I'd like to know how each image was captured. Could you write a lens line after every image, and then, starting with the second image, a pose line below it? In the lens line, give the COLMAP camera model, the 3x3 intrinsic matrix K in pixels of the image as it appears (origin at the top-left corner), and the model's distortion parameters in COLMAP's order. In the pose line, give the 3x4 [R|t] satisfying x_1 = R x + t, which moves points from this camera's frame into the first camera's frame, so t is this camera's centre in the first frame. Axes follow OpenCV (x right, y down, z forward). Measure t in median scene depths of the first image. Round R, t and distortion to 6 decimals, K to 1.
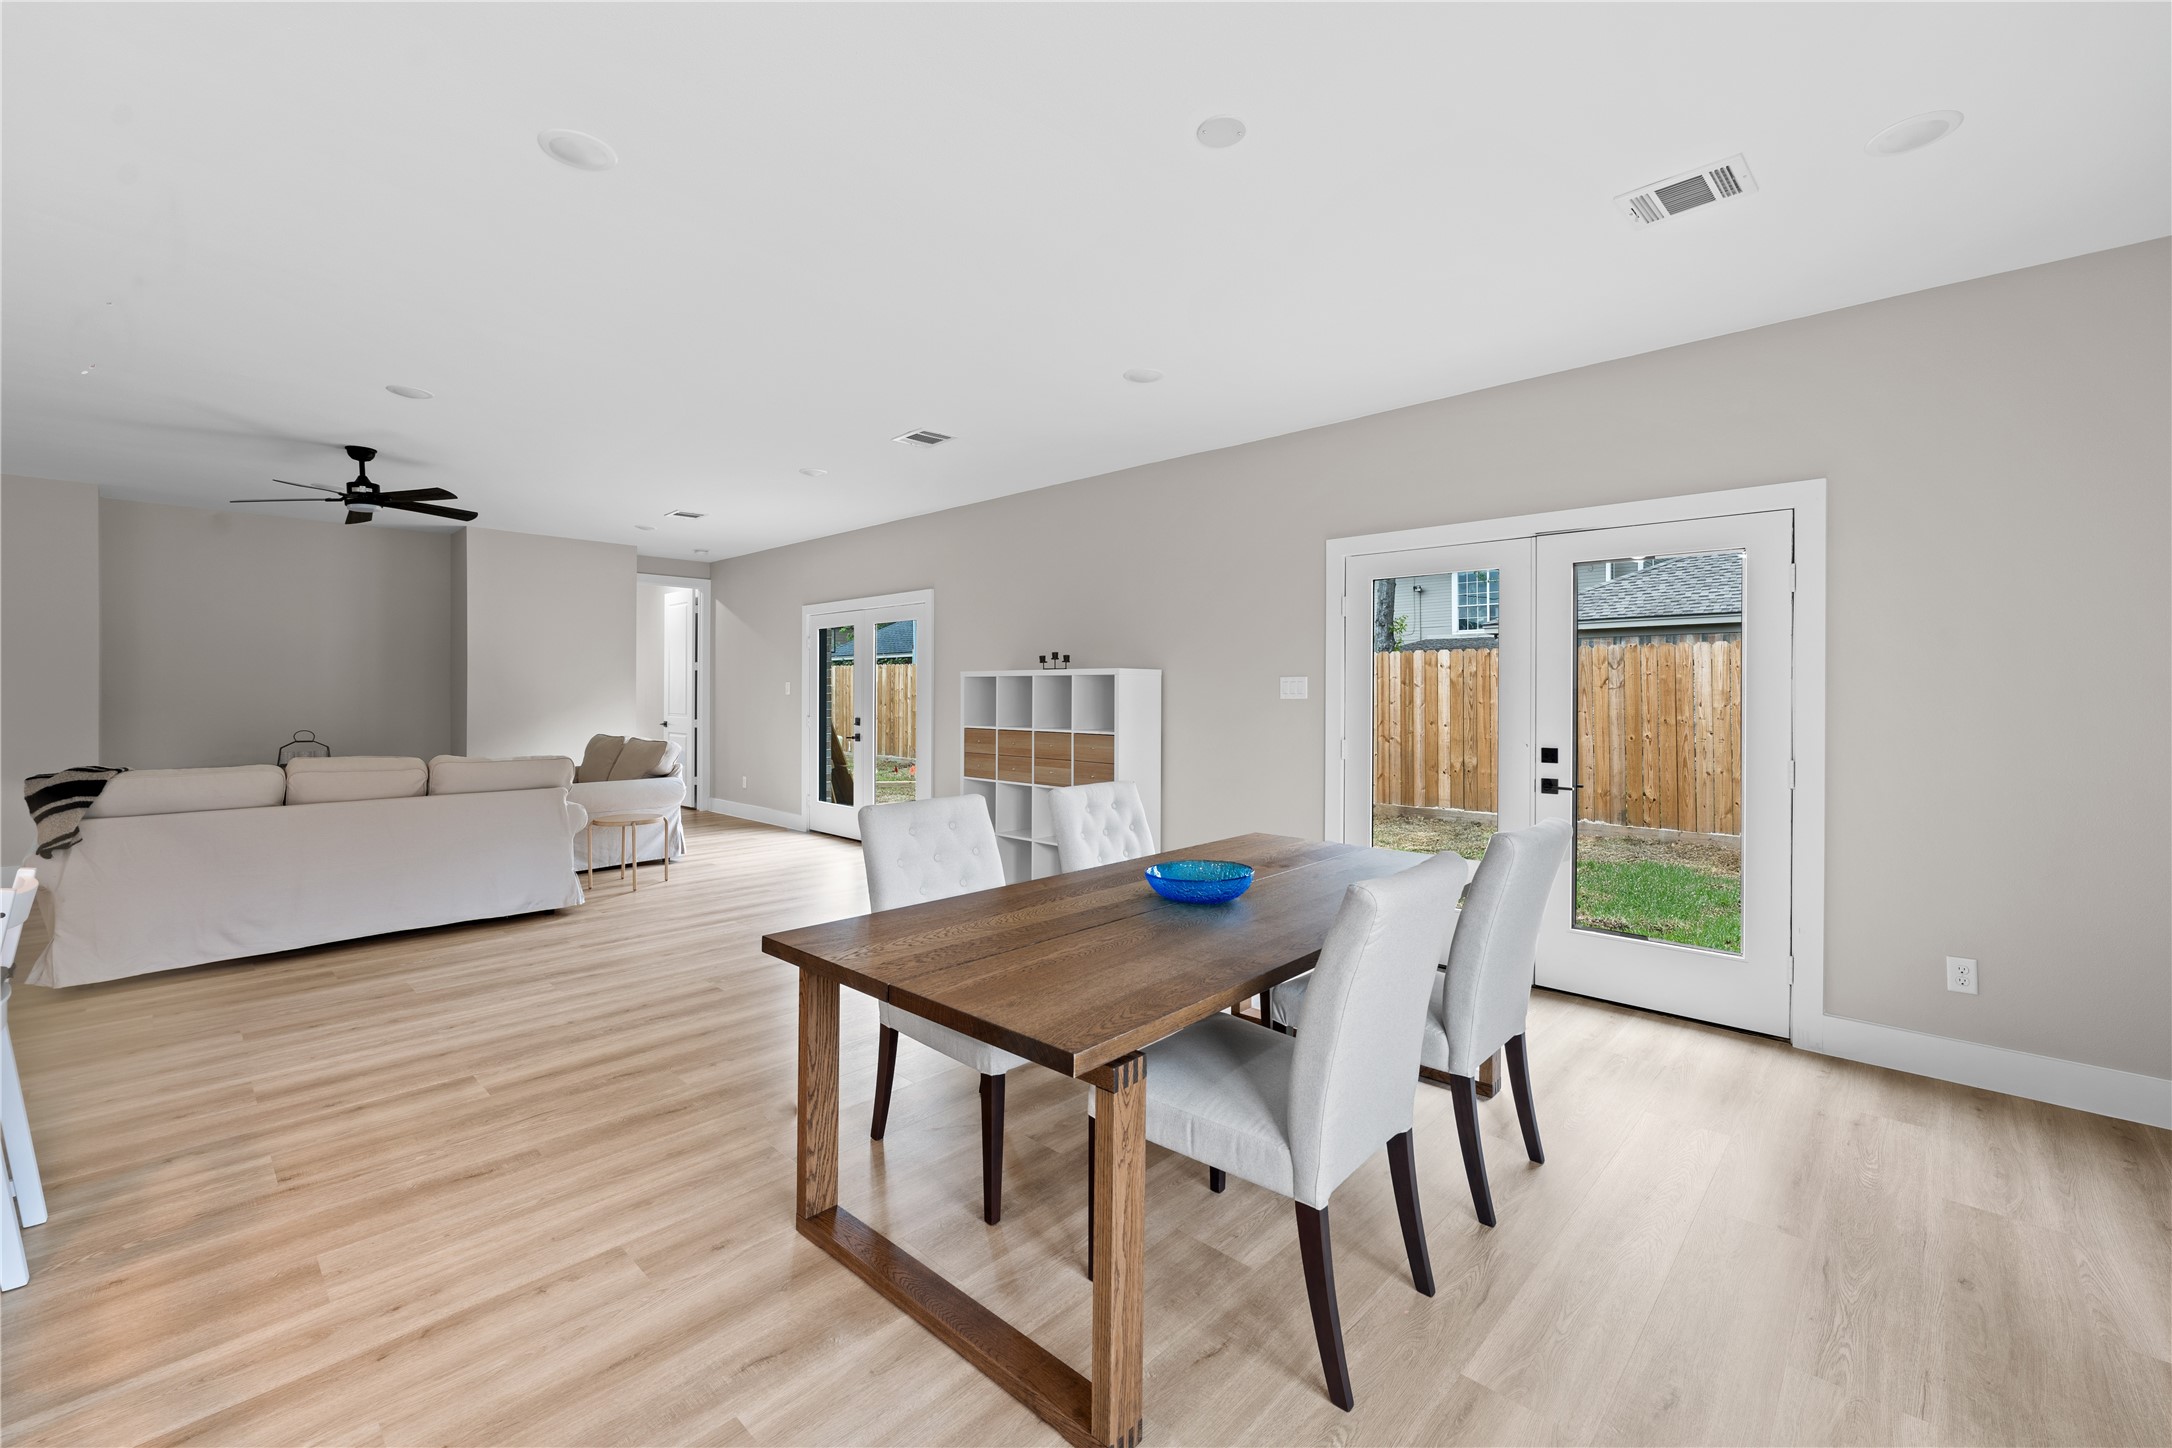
lens RADIAL K [[903.8, 0, 1079.5], [0, 903.8, 693.9], [0, 0, 1]] dist [-0.000415, -0.000200]
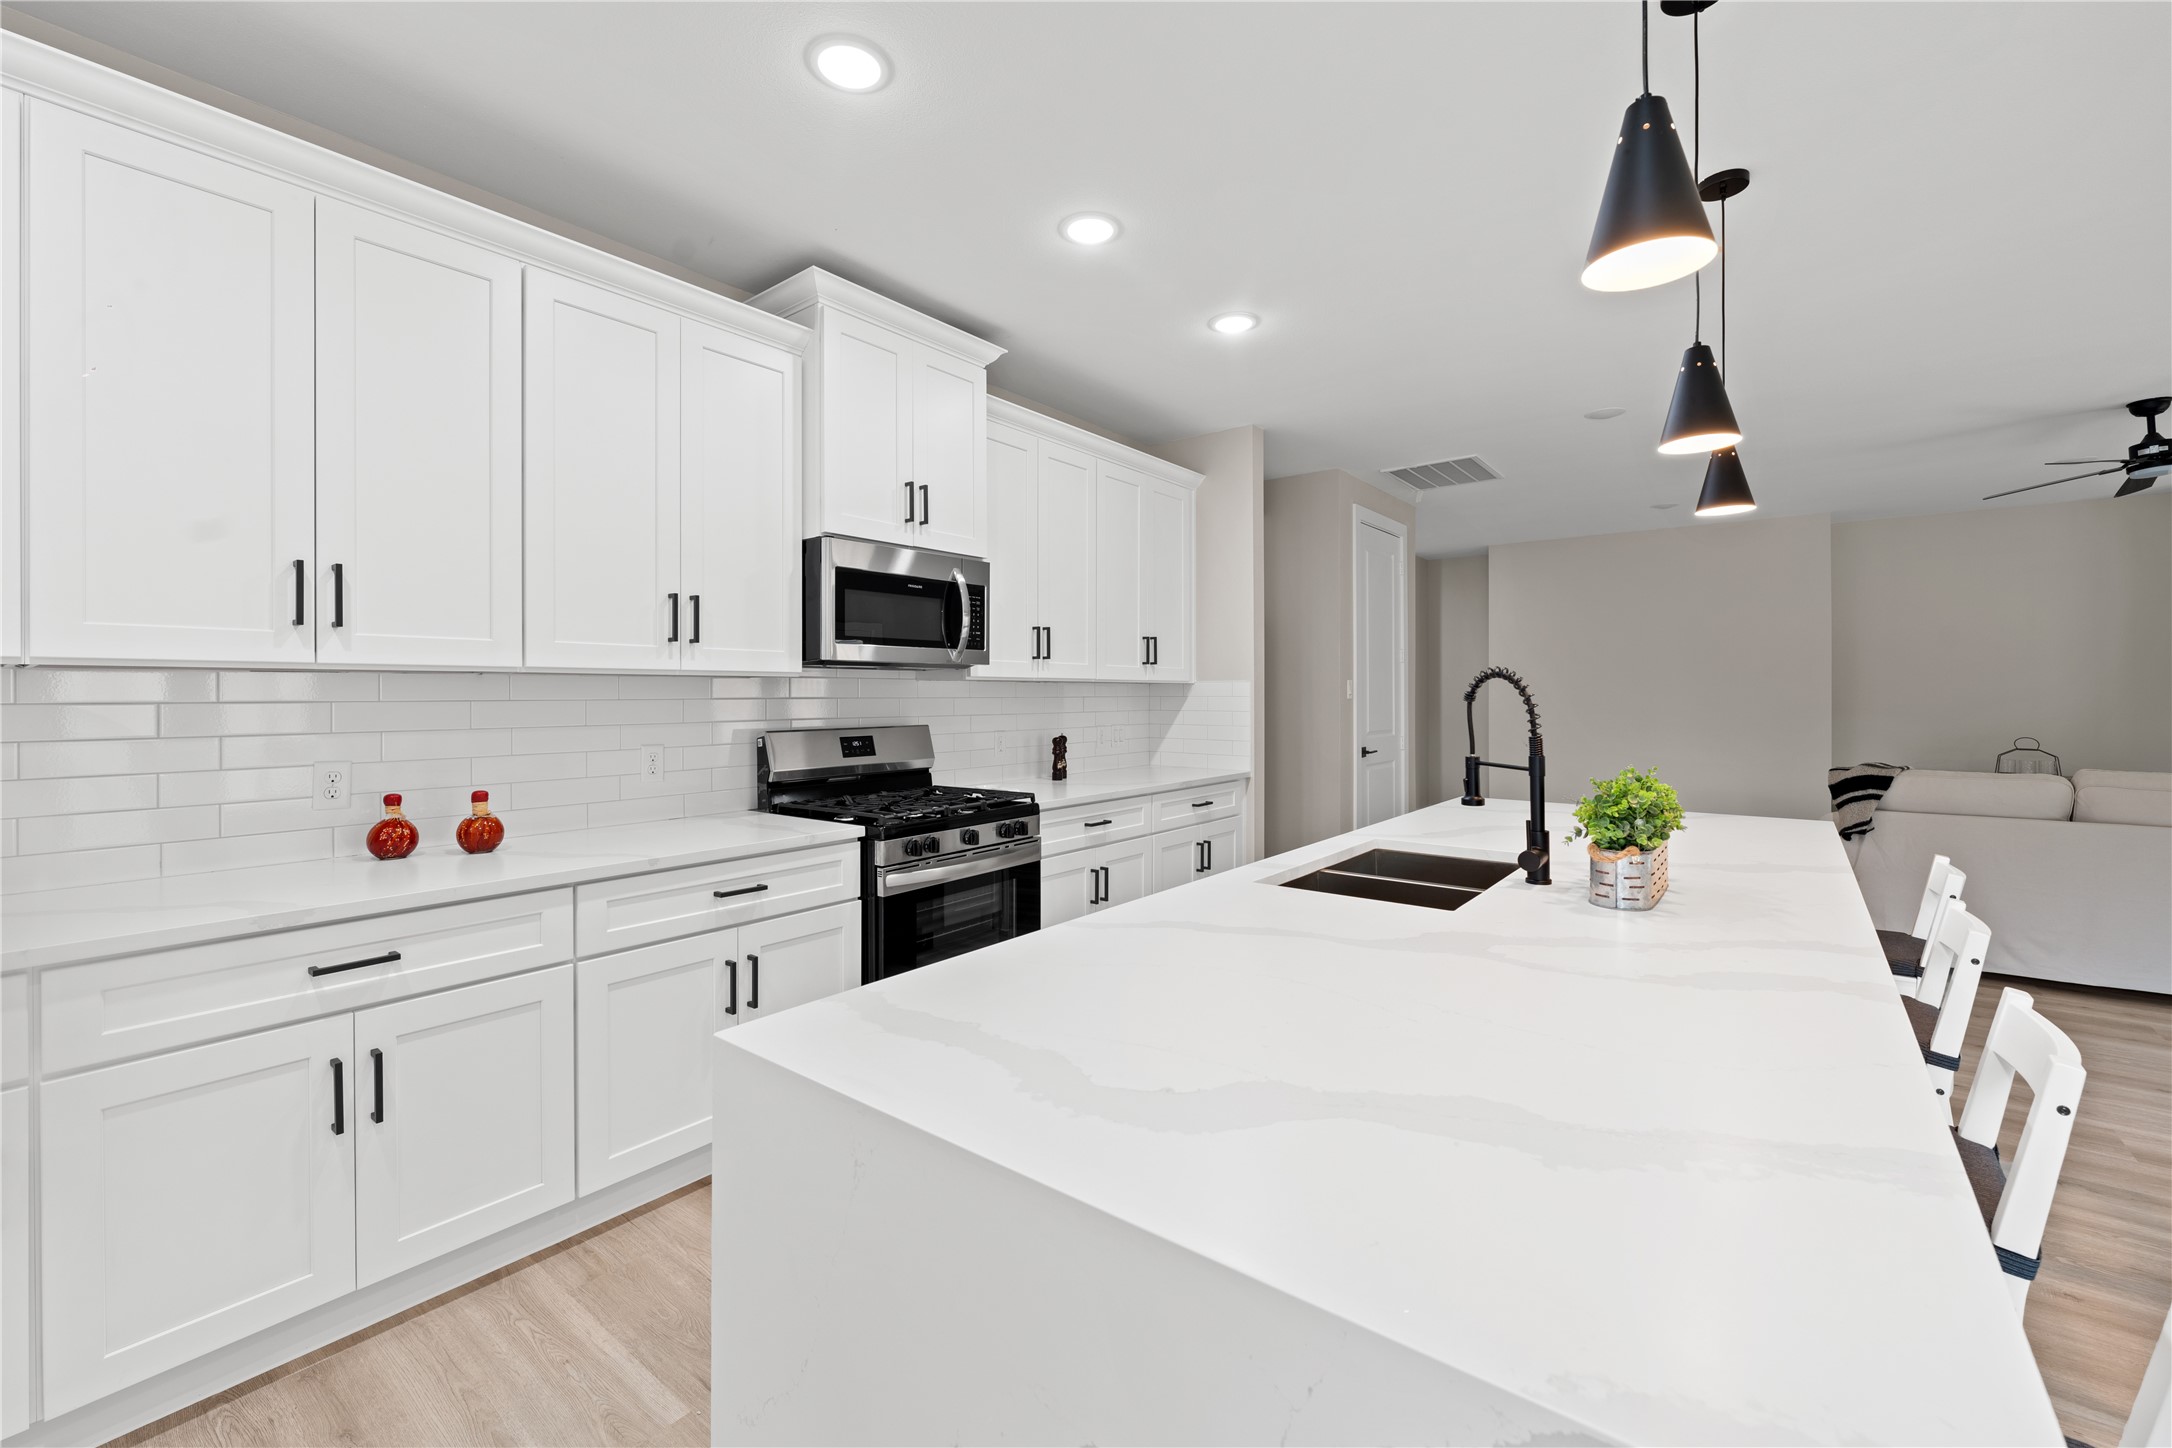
lens RADIAL K [[903.8, 0, 1079.5], [0, 903.8, 693.9], [0, 0, 1]] dist [-0.000415, -0.000200]
pose [[0.084088, -0.003919, -0.996451, -0.074998], [0.000597, 0.999992, -0.003883, -0.000388], [0.996458, -0.000268, 0.084089, -0.067196]]
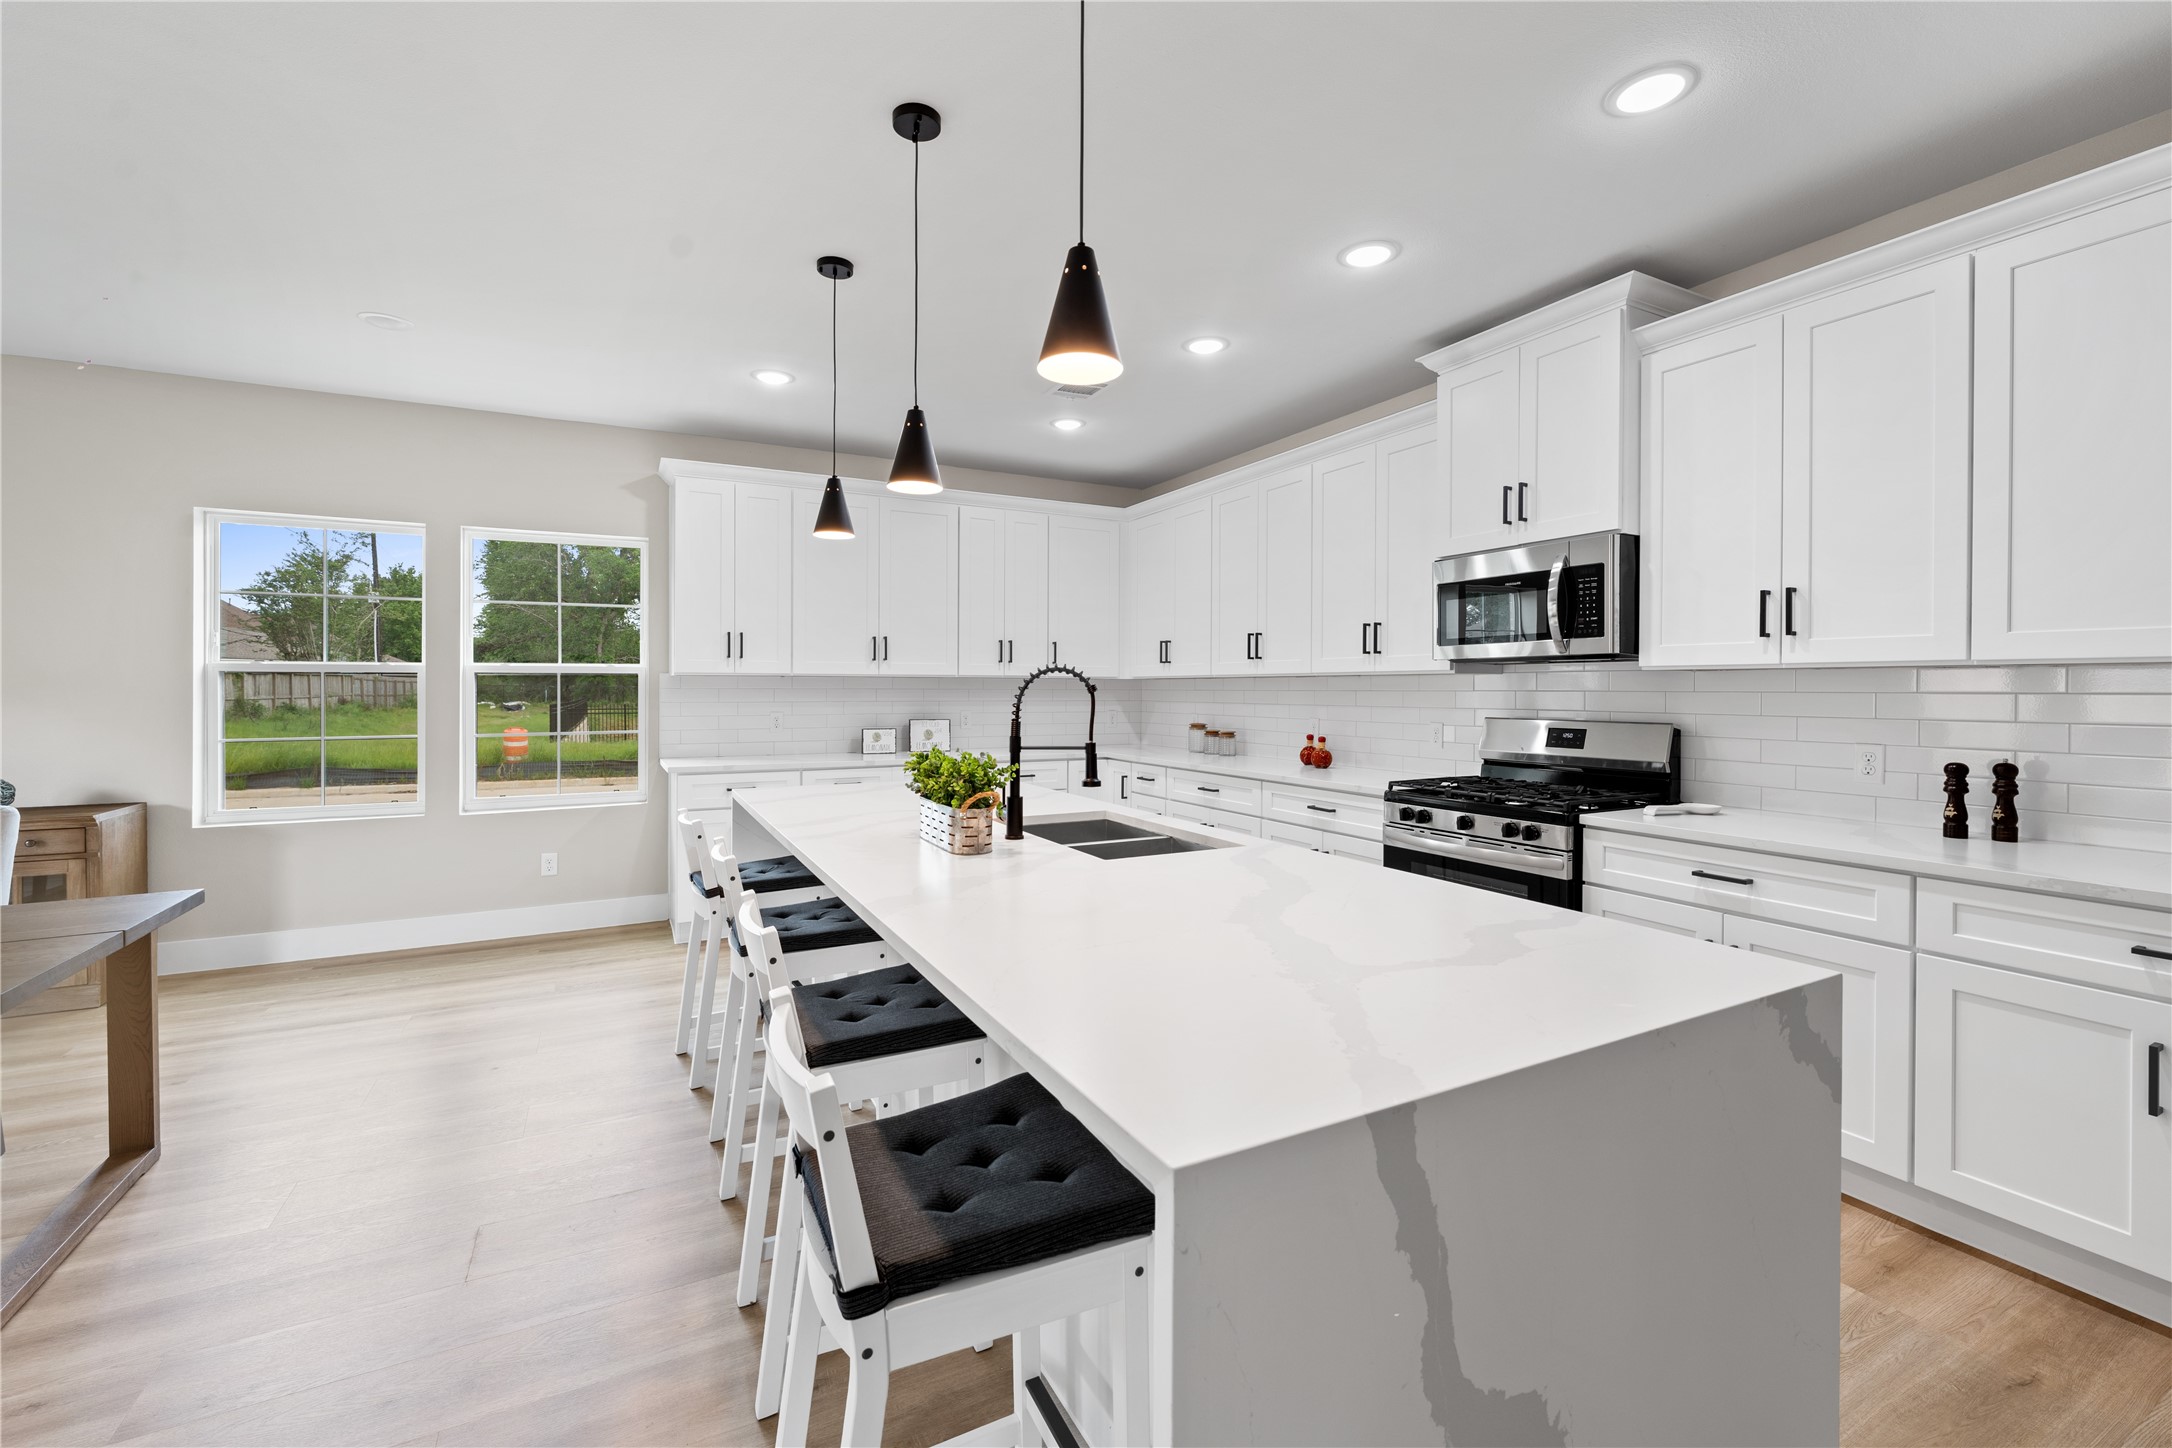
lens RADIAL K [[903.8, 0, 1079.5], [0, 903.8, 693.9], [0, 0, 1]] dist [-0.000415, -0.000200]
pose [[-0.945250, -0.010227, 0.326188, -1.624933], [-0.007698, 0.999929, 0.009043, -0.002453], [-0.326257, 0.006037, -0.945262, 1.787968]]
